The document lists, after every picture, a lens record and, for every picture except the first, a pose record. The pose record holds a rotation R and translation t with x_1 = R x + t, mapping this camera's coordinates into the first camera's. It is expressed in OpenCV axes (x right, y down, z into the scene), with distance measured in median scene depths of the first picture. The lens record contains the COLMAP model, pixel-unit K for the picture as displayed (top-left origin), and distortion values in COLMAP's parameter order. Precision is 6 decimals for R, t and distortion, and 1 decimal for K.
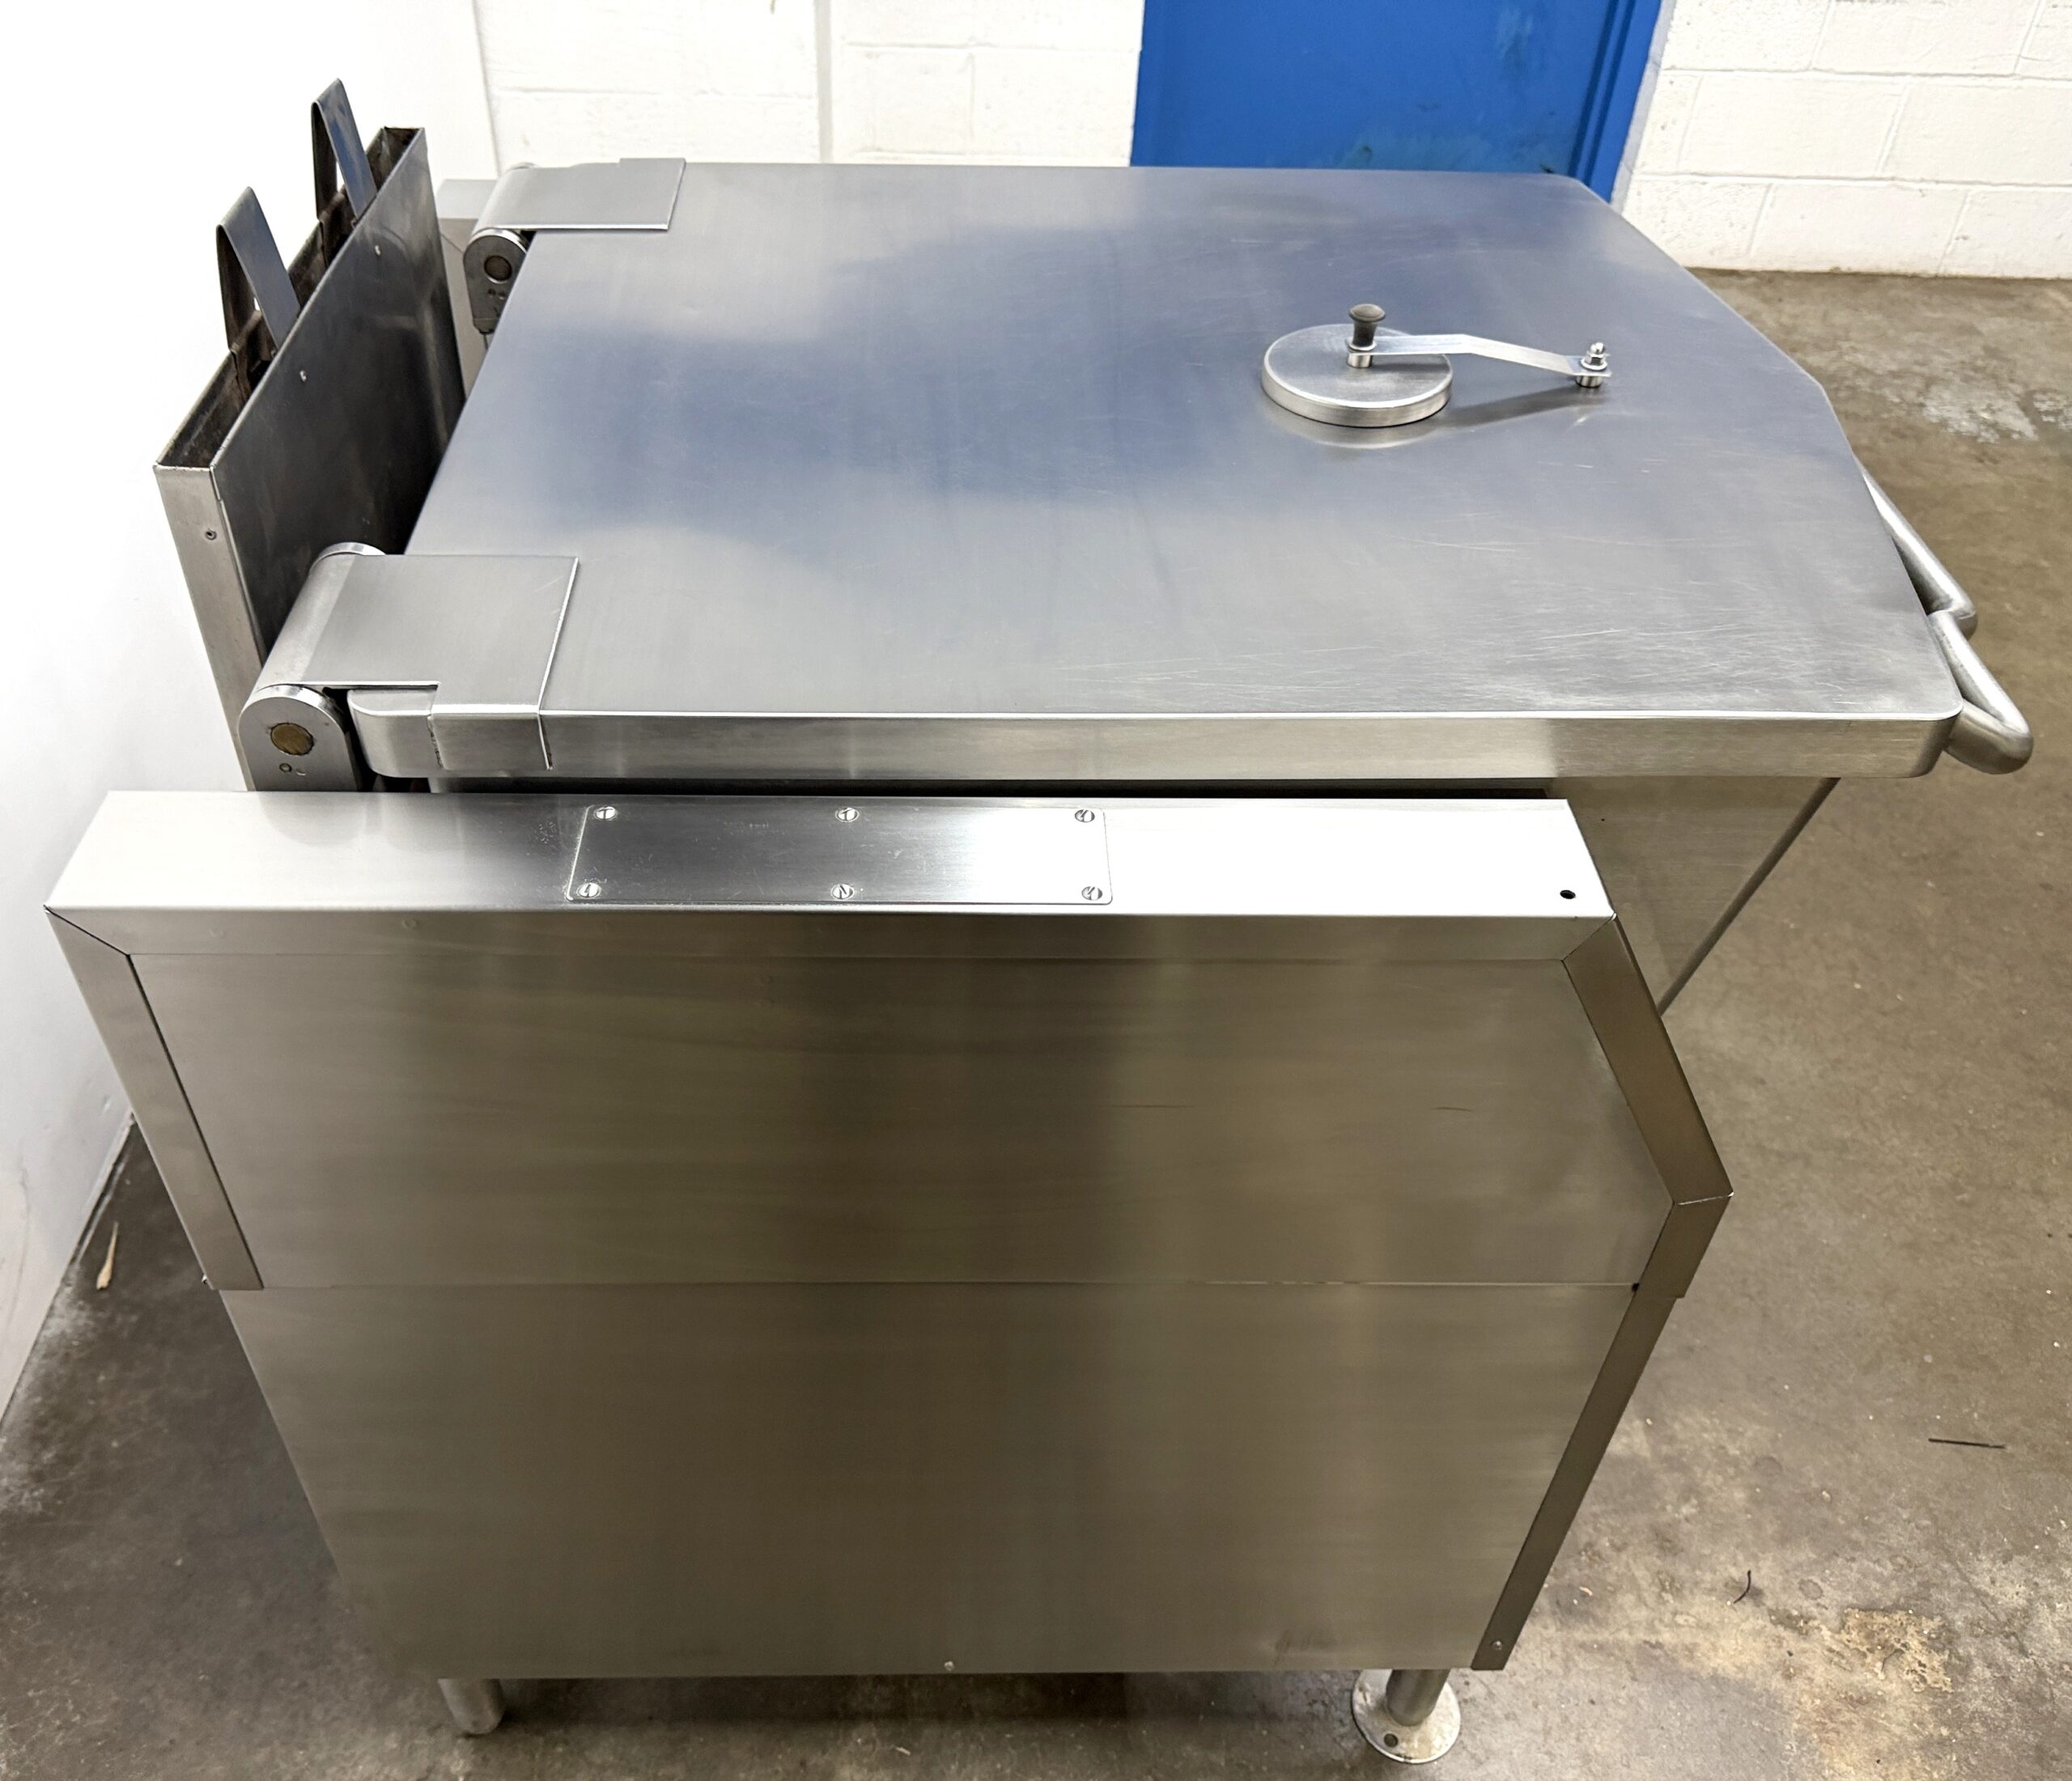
lens RADIAL K [[1815.3, 0, 971.2], [0, 1815.3, 926.1], [0, 0, 1]] dist [0.002340, -0.013841]
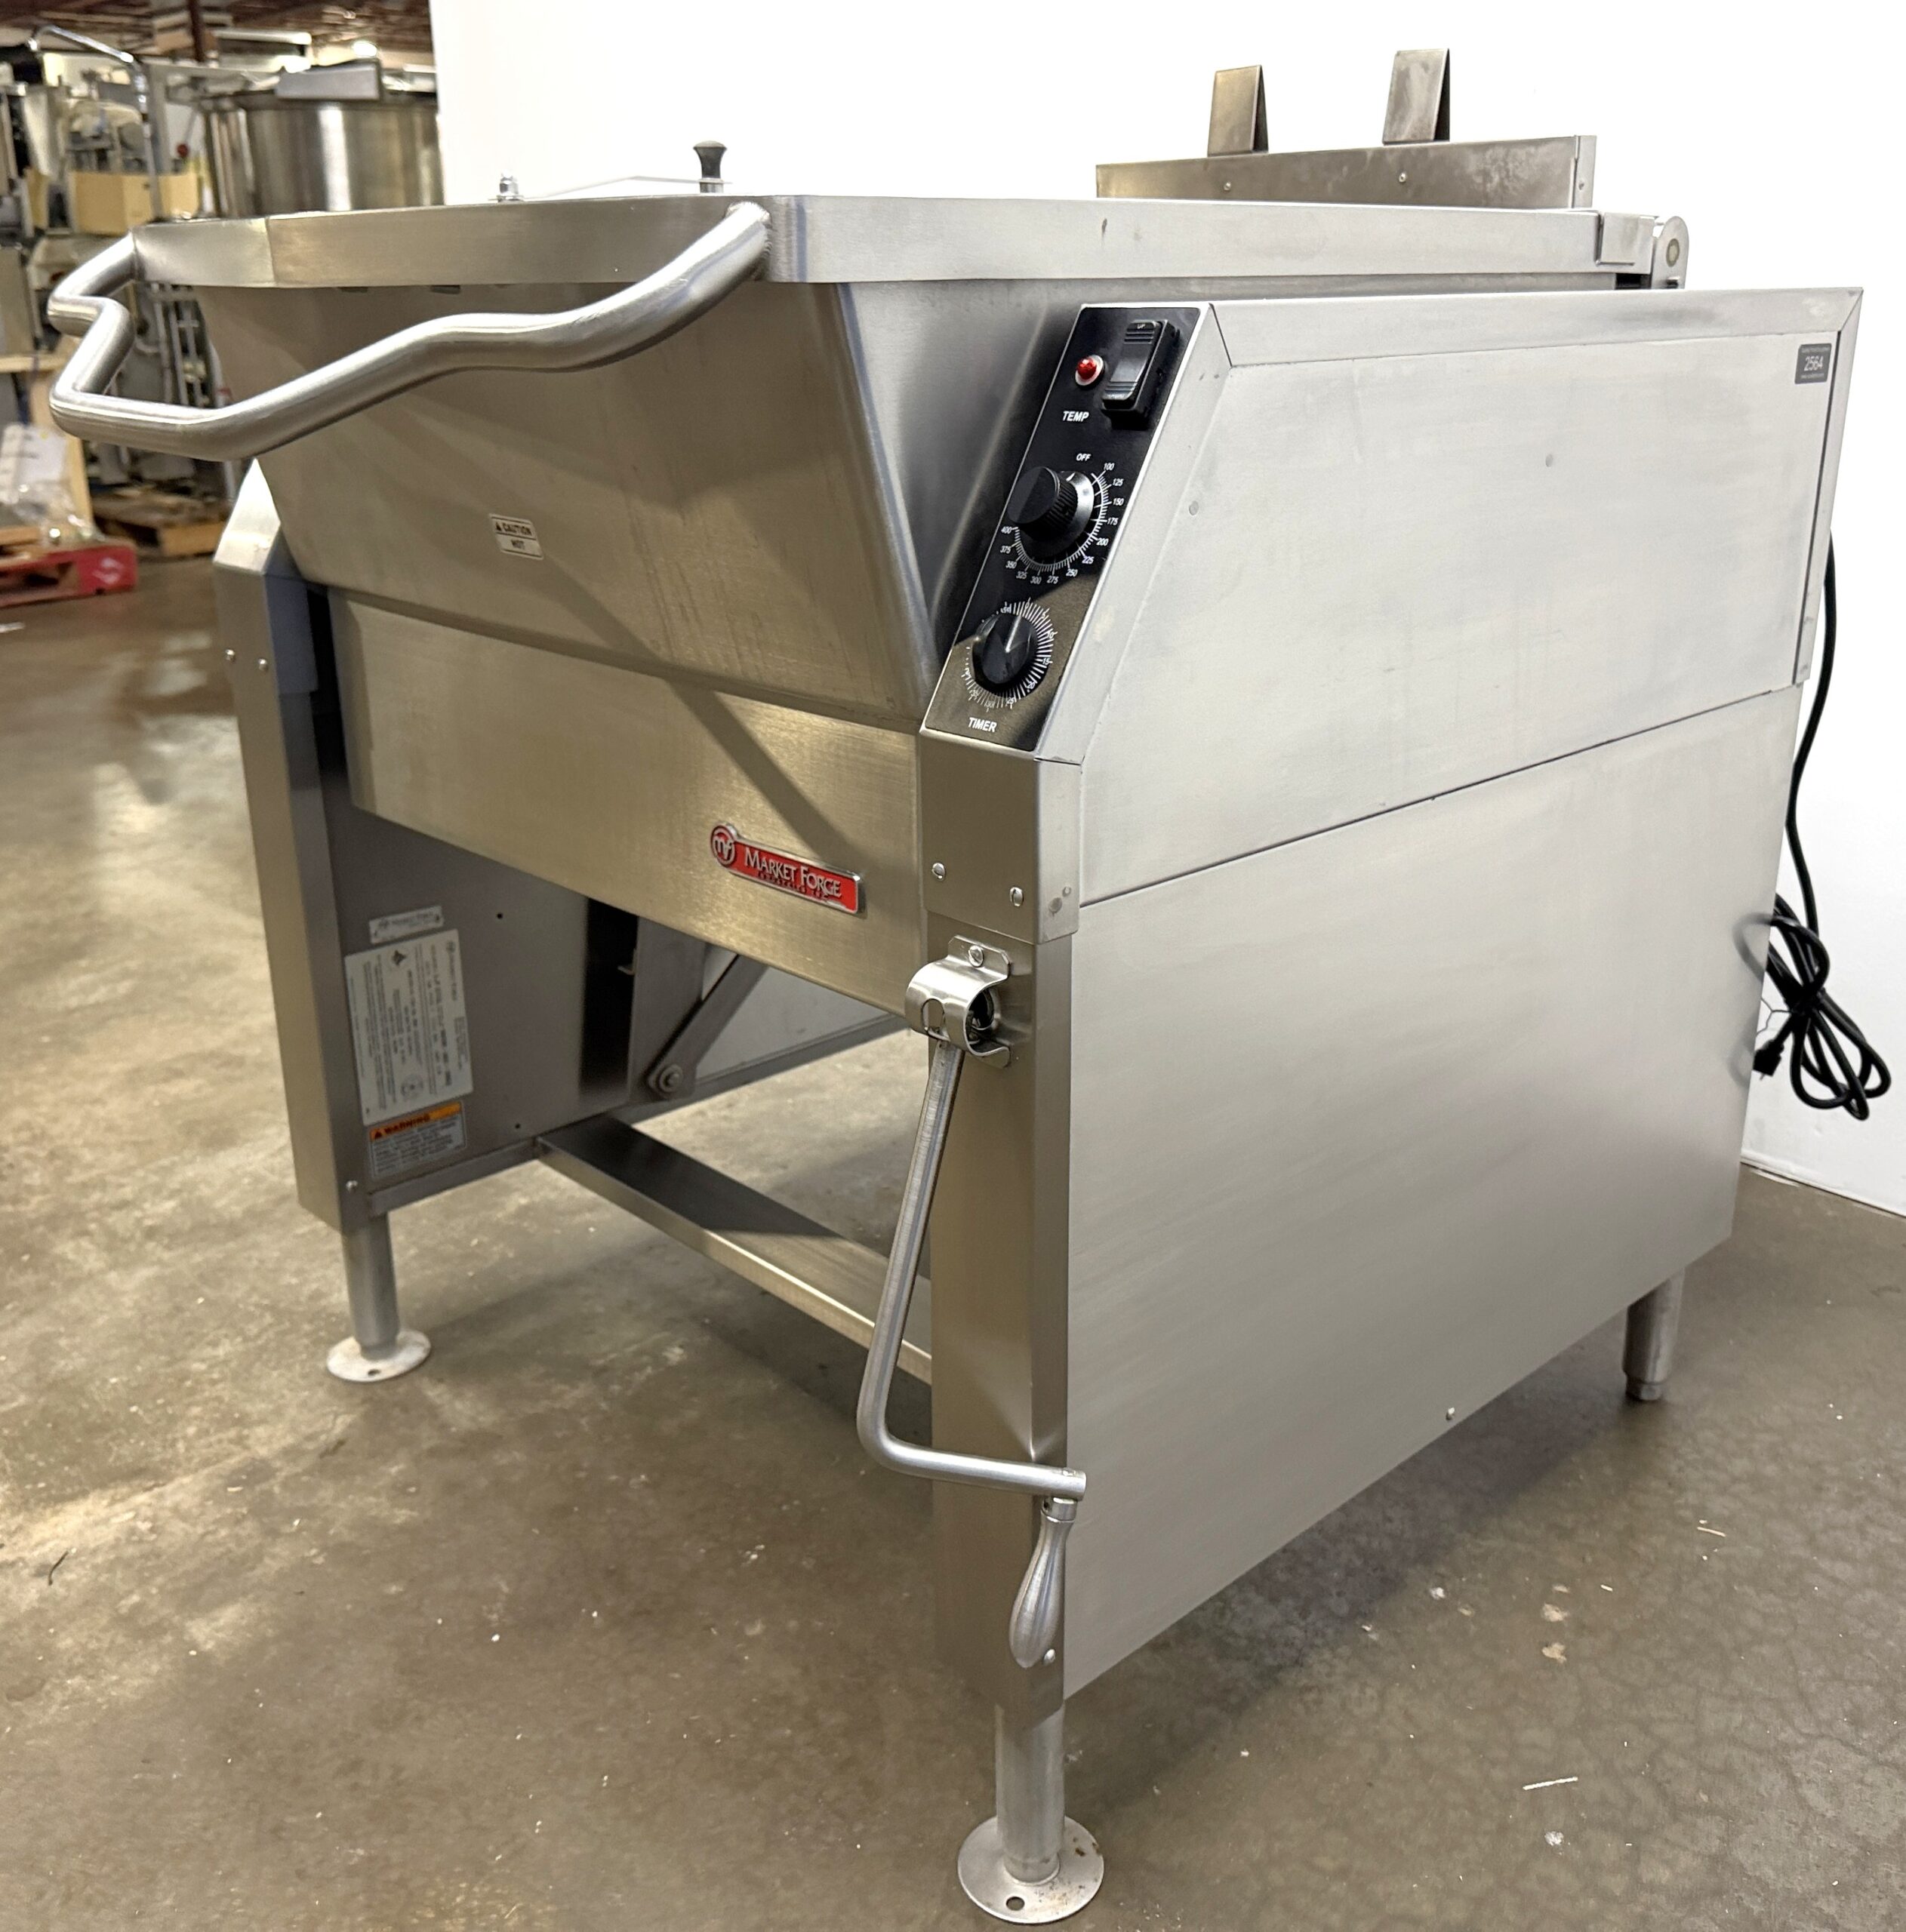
lens RADIAL K [[2017.5, 0, 992.3], [0, 2017.5, 867.1], [0, 0, 1]] dist [0.000186, 0.000000]
pose [[-0.734834, 0.182092, -0.653347, 0.684456], [-0.458086, 0.577135, 0.676071, -0.702841], [0.500176, 0.796089, -0.340685, 1.320588]]
